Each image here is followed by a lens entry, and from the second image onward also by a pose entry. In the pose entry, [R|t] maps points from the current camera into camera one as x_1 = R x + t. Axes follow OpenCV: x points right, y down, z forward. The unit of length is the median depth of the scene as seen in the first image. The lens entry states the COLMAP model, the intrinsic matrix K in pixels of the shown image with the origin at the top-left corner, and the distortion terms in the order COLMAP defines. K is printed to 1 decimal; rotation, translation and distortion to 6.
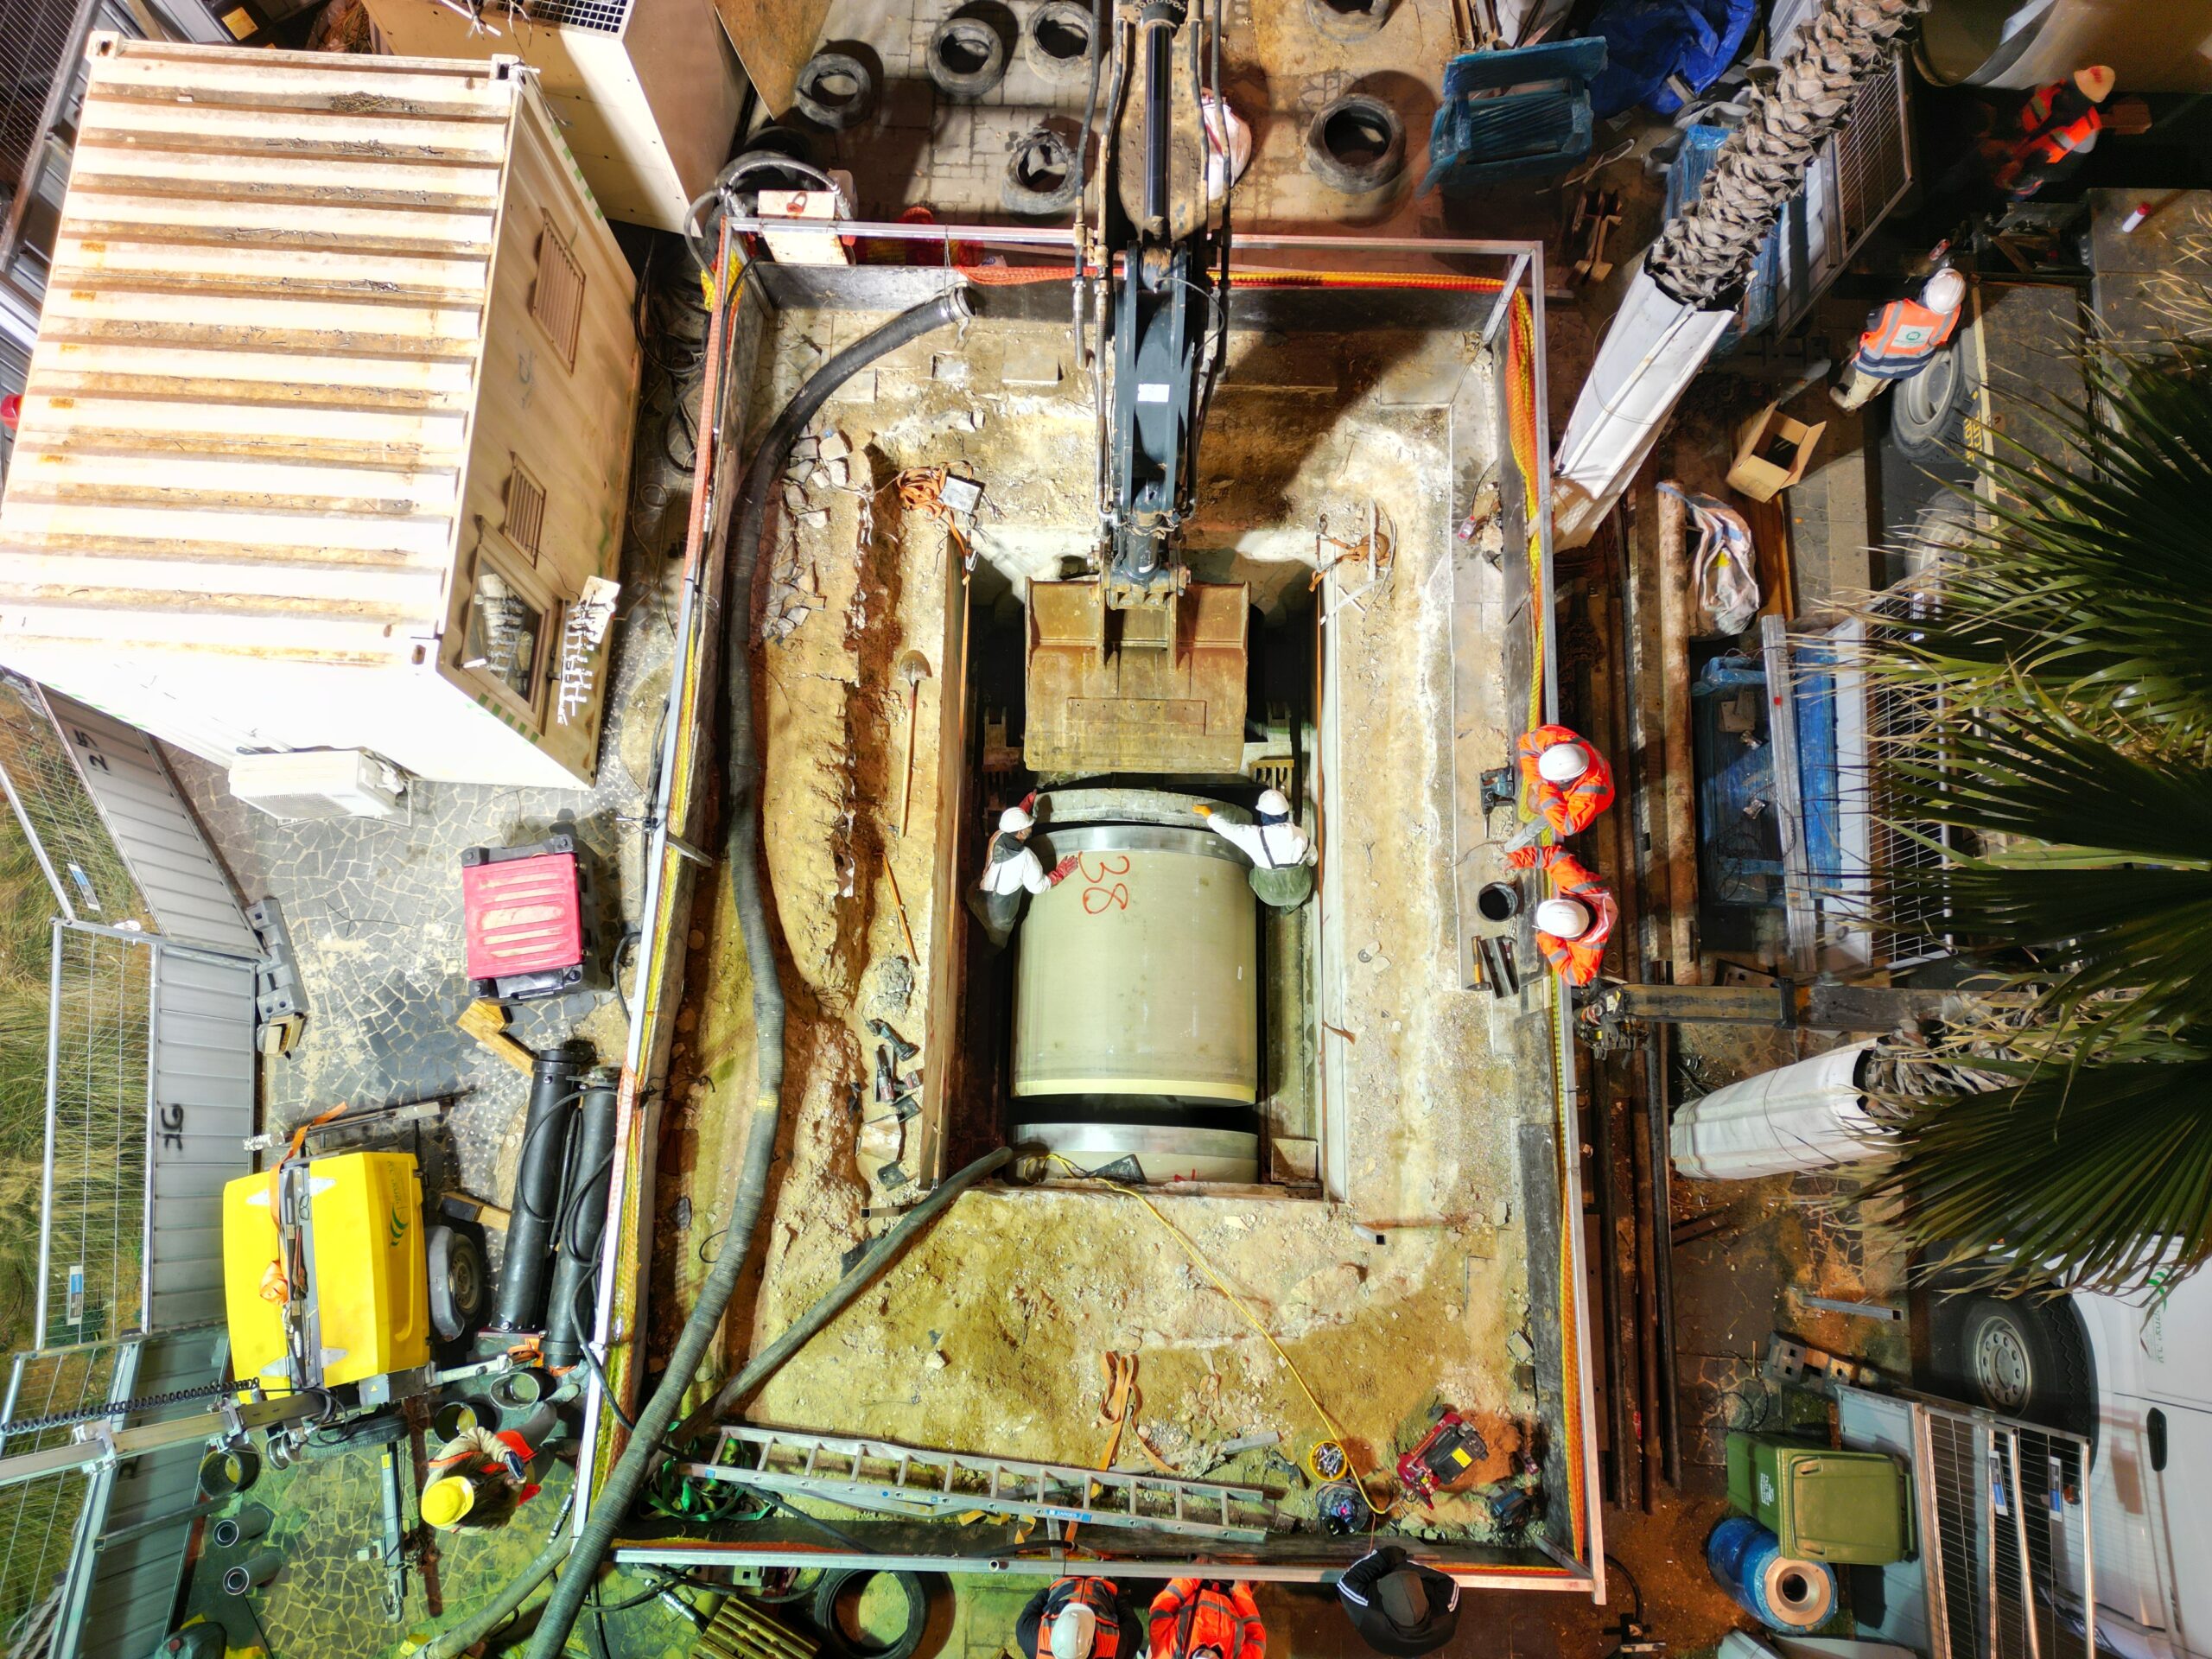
lens RADIAL K [[1431.7, 0, 1102.7], [0, 1431.7, 819.4], [0, 0, 1]] dist [0.012505, 0.002092]
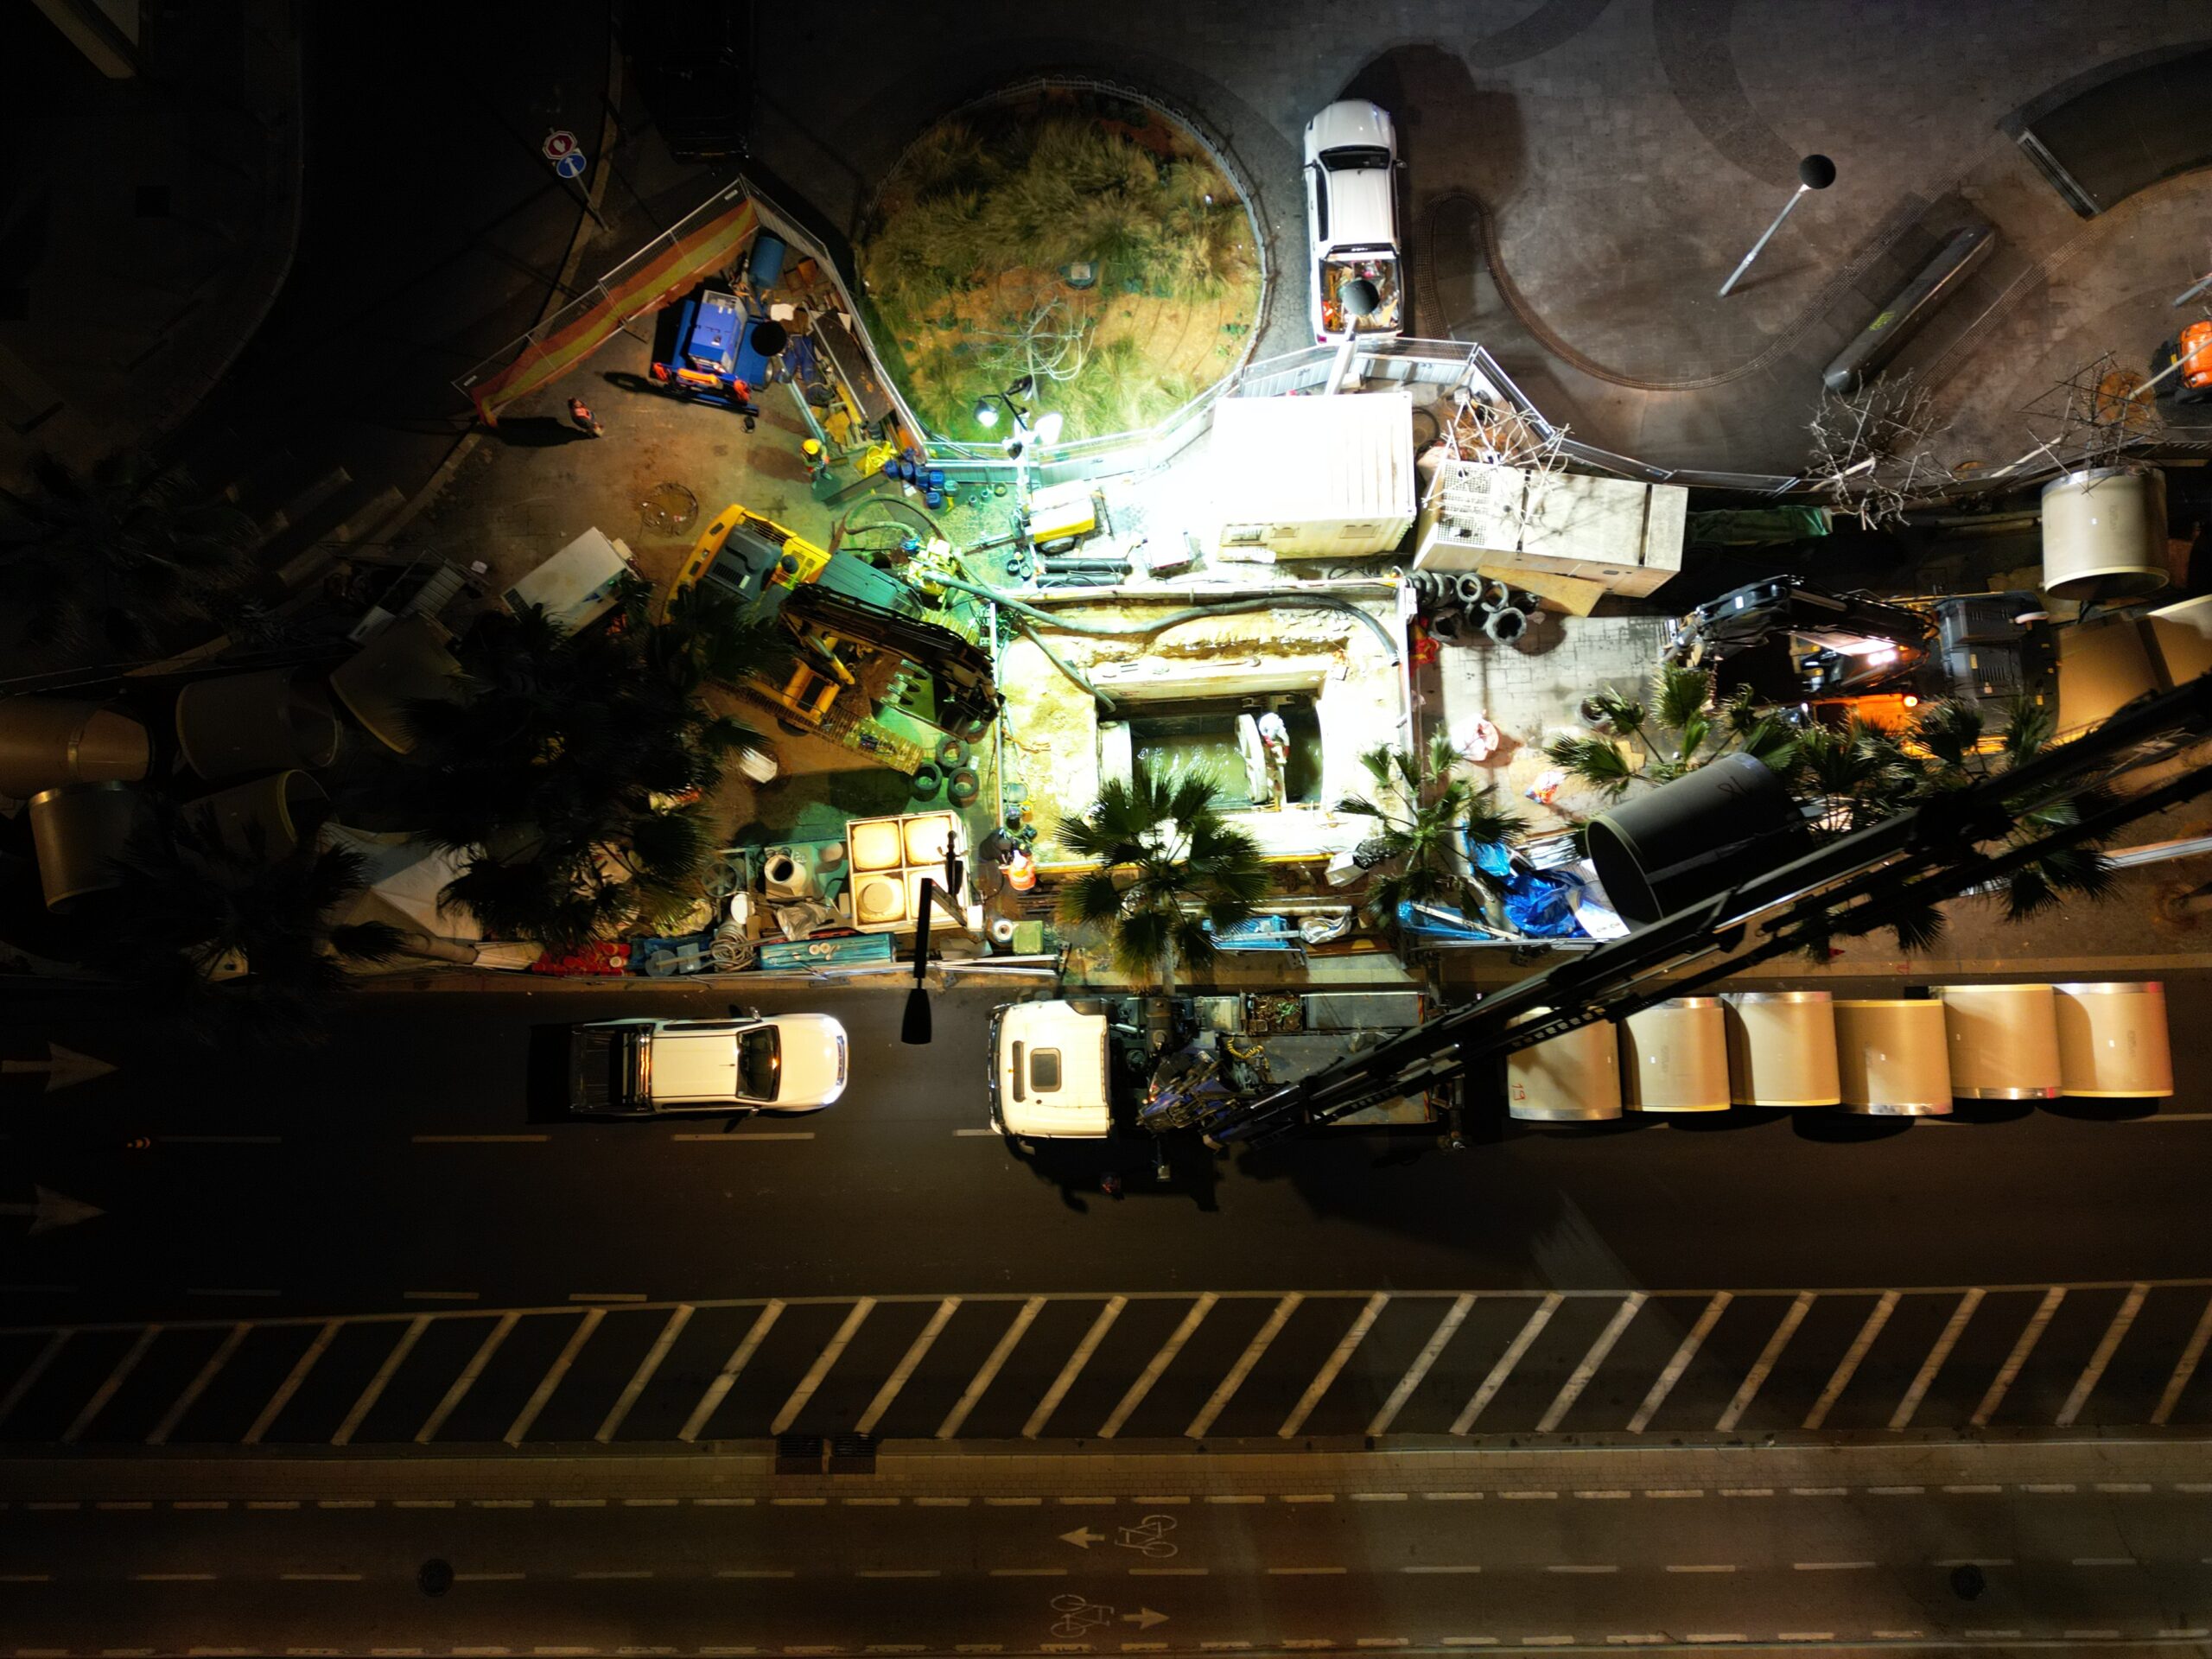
lens RADIAL K [[1533.8, 0, 1107.6], [0, 1533.8, 833.1], [0, 0, 1]] dist [-0.001563, -0.000033]
pose [[0.074777, 0.988572, -0.130893, 0.651496], [-0.971280, 0.101936, 0.214997, -0.465525], [0.225883, 0.111057, 0.967803, -2.234627]]
